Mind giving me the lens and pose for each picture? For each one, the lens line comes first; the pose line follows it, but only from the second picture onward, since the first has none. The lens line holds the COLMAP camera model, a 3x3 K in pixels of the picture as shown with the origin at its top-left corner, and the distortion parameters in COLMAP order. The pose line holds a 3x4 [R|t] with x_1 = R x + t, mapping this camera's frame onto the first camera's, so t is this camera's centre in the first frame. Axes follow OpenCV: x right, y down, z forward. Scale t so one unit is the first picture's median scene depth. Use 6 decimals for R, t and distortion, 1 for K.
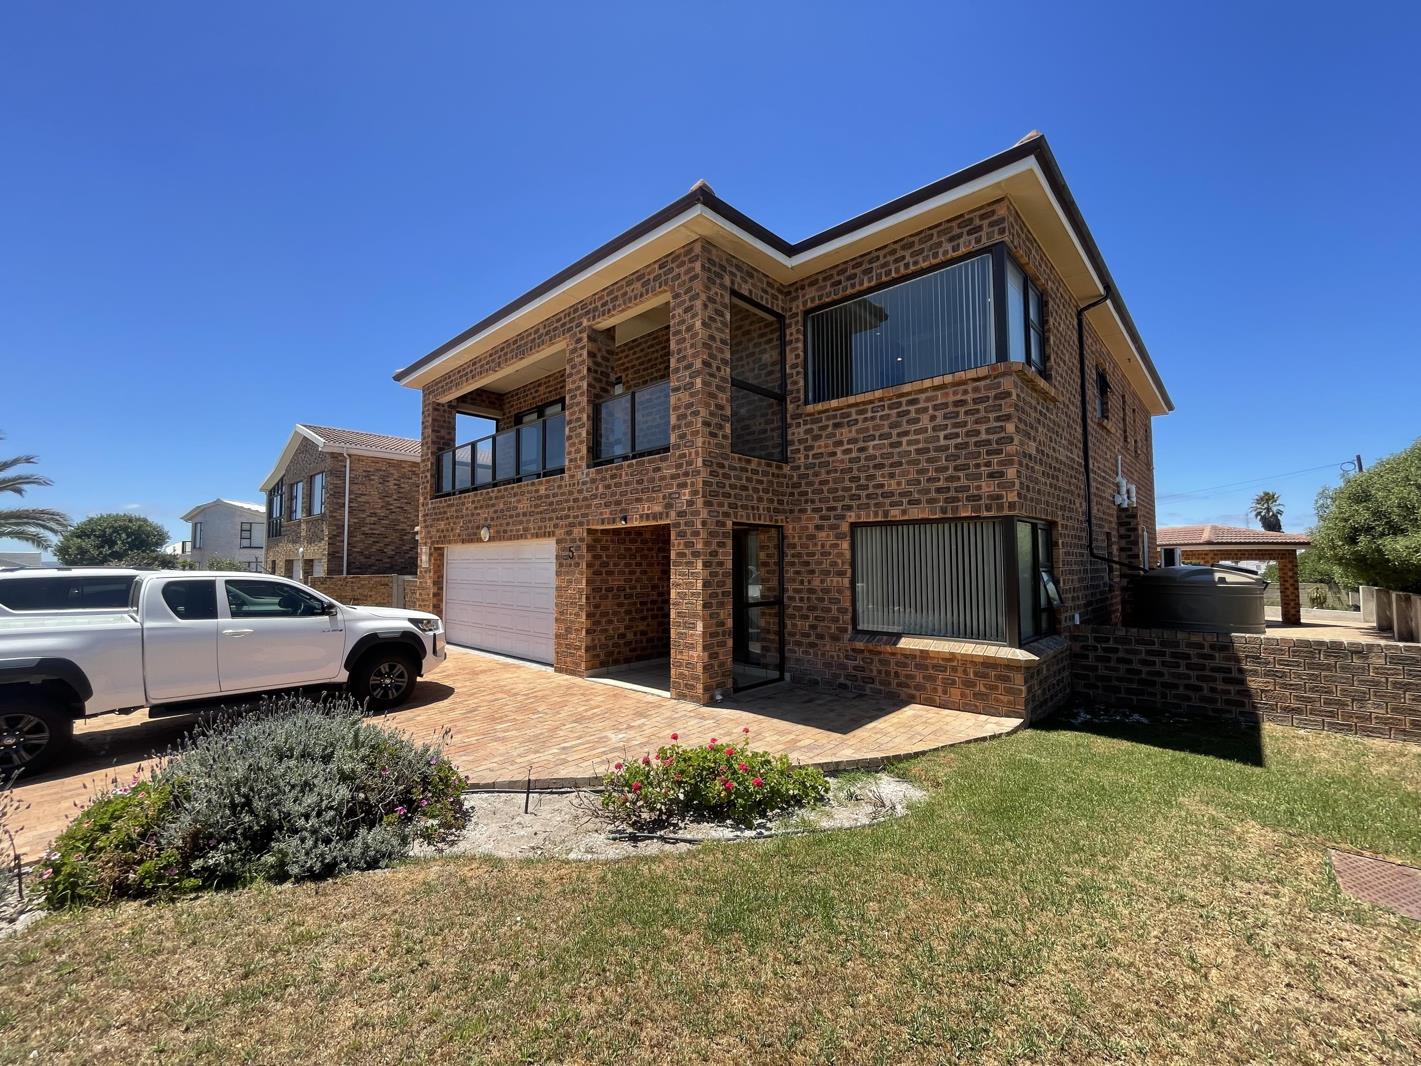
lens RADIAL K [[577.0, 0, 707.6], [0, 577.0, 534.3], [0, 0, 1]] dist [-0.001866, -0.000154]
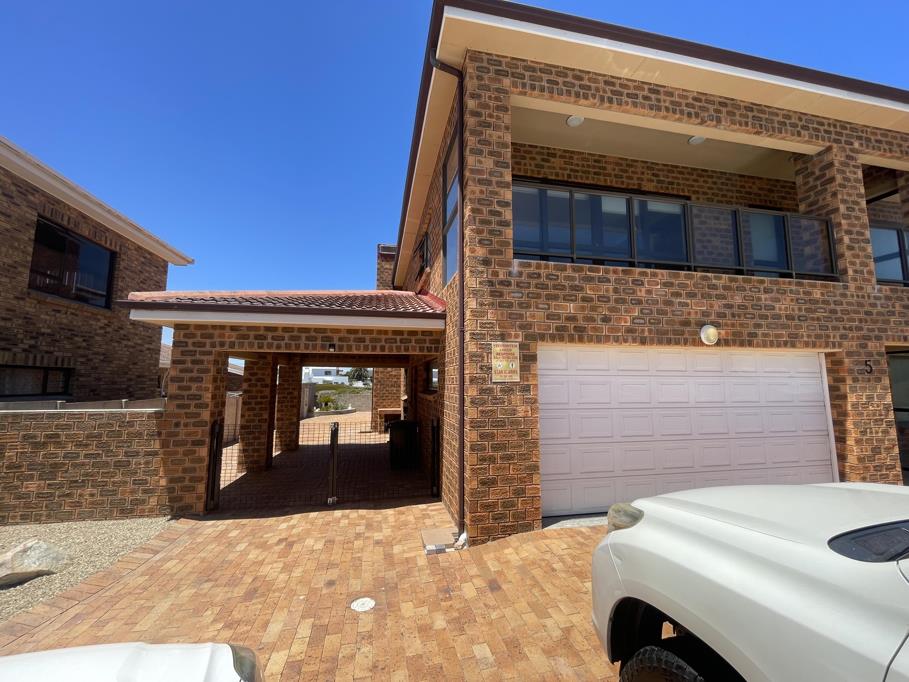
lens RADIAL K [[369.1, 0, 454.4], [0, 369.1, 339.8], [0, 0, 1]] dist [-0.001866, -0.000154]
pose [[0.573470, 0.097313, 0.813427, -1.095437], [-0.046209, 0.995181, -0.086479, 0.069687], [-0.817923, 0.012006, 0.575203, 1.176079]]
